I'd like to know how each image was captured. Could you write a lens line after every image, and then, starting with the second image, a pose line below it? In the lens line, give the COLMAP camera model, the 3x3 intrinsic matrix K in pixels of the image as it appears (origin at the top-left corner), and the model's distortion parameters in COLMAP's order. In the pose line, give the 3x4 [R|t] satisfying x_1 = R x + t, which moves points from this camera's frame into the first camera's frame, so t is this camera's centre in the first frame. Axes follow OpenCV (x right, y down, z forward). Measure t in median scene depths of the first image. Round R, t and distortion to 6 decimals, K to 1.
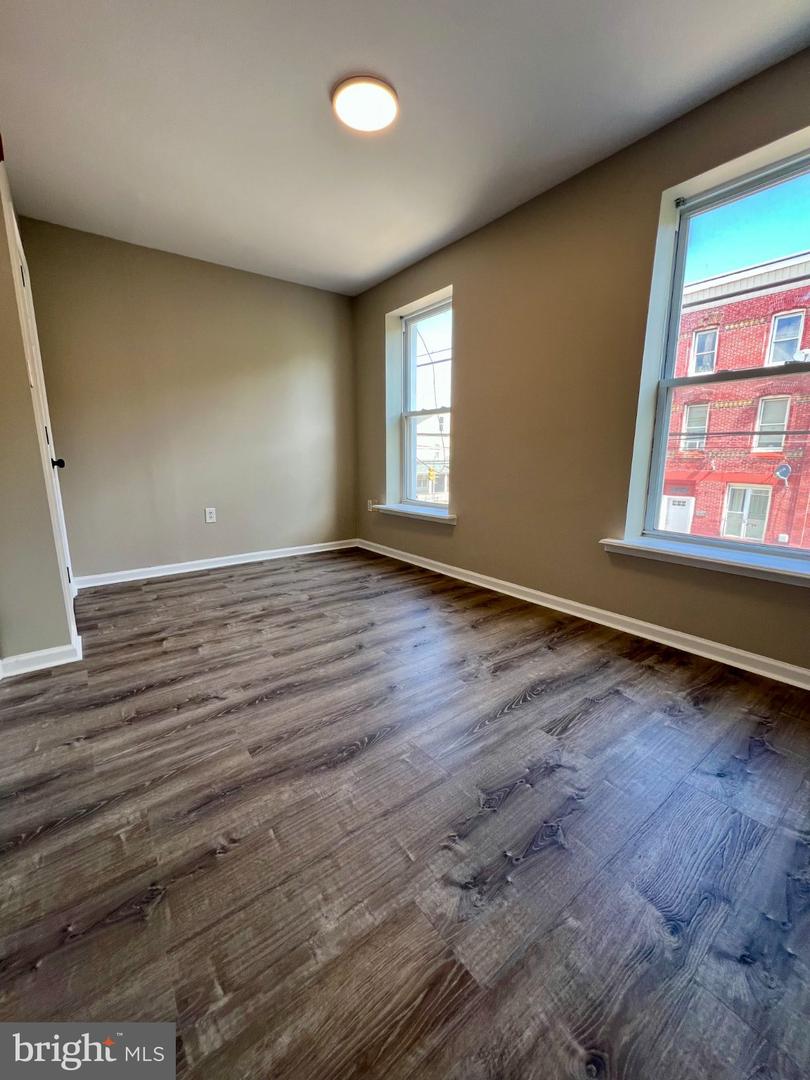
lens RADIAL K [[432.9, 0, 403.0], [0, 432.9, 539.6], [0, 0, 1]] dist [-0.004076, 0.000703]
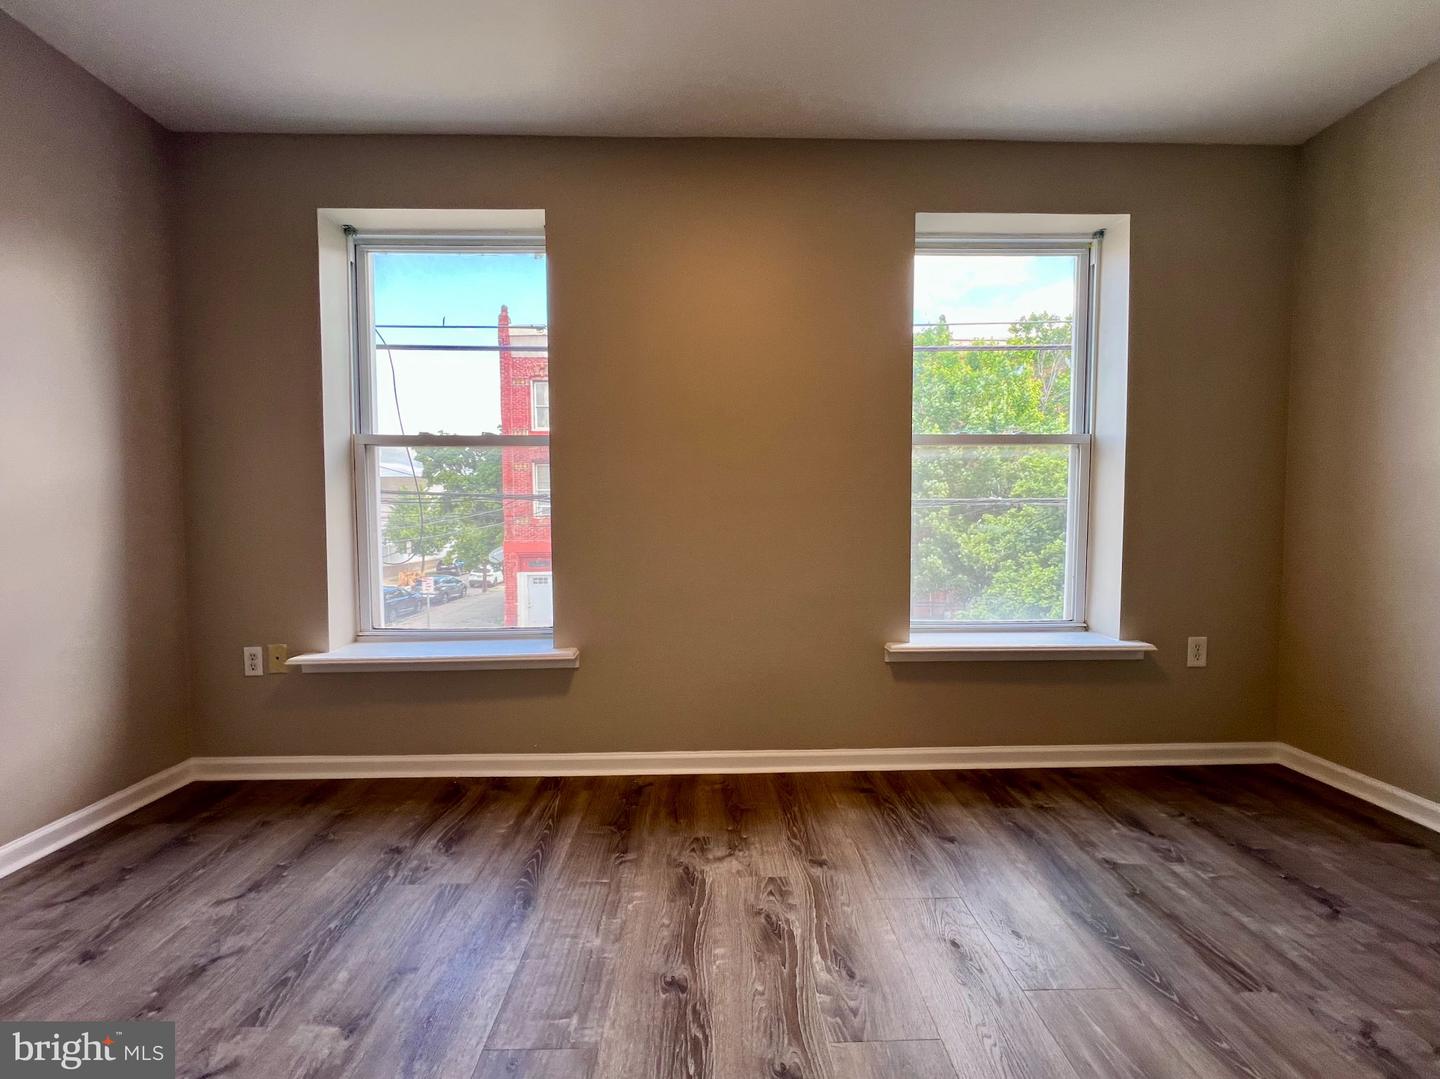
lens RADIAL K [[591.4, 0, 720.0], [0, 591.4, 539.5], [0, 0, 1]] dist [-0.002945, 0.000212]
pose [[0.583780, -0.030252, 0.811348, -0.646878], [0.162412, 0.983459, -0.080190, -0.191314], [-0.795502, 0.178586, 0.579037, 0.888460]]
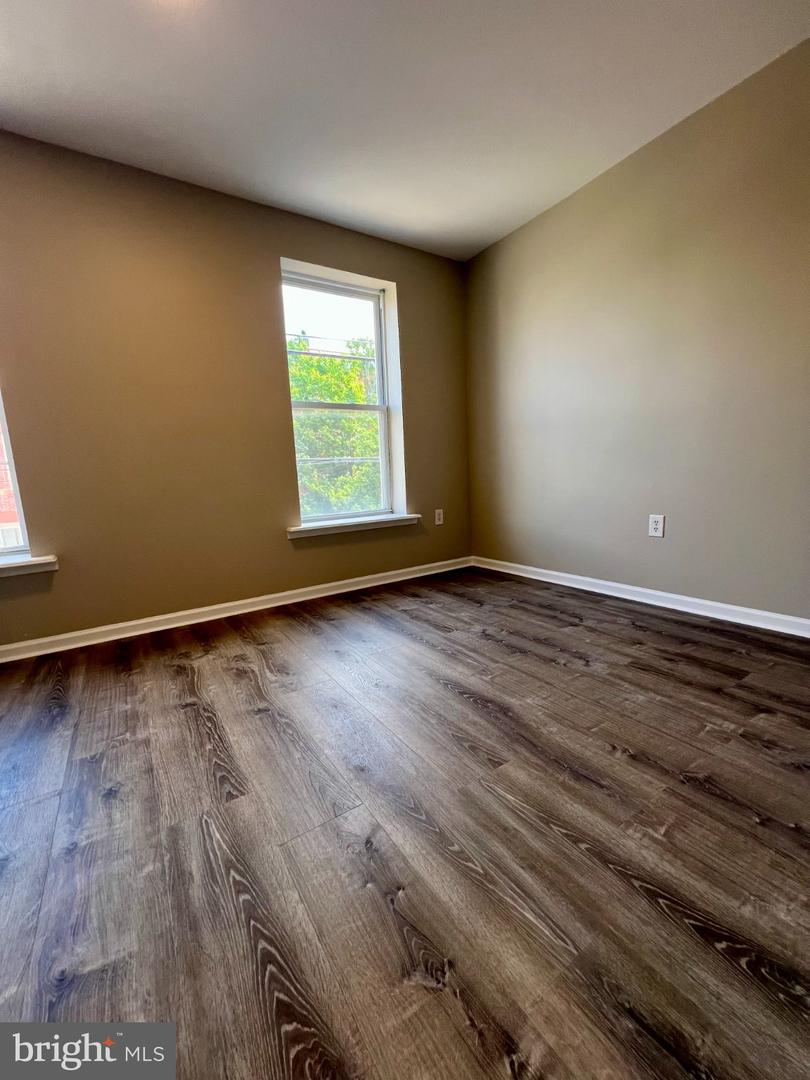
lens RADIAL K [[432.9, 0, 403.0], [0, 432.9, 539.6], [0, 0, 1]] dist [-0.004076, 0.000703]
pose [[0.066996, -0.148849, 0.986588, -0.938102], [0.244580, 0.961091, 0.128394, -0.066066], [-0.967312, 0.232698, 0.100795, 0.830559]]
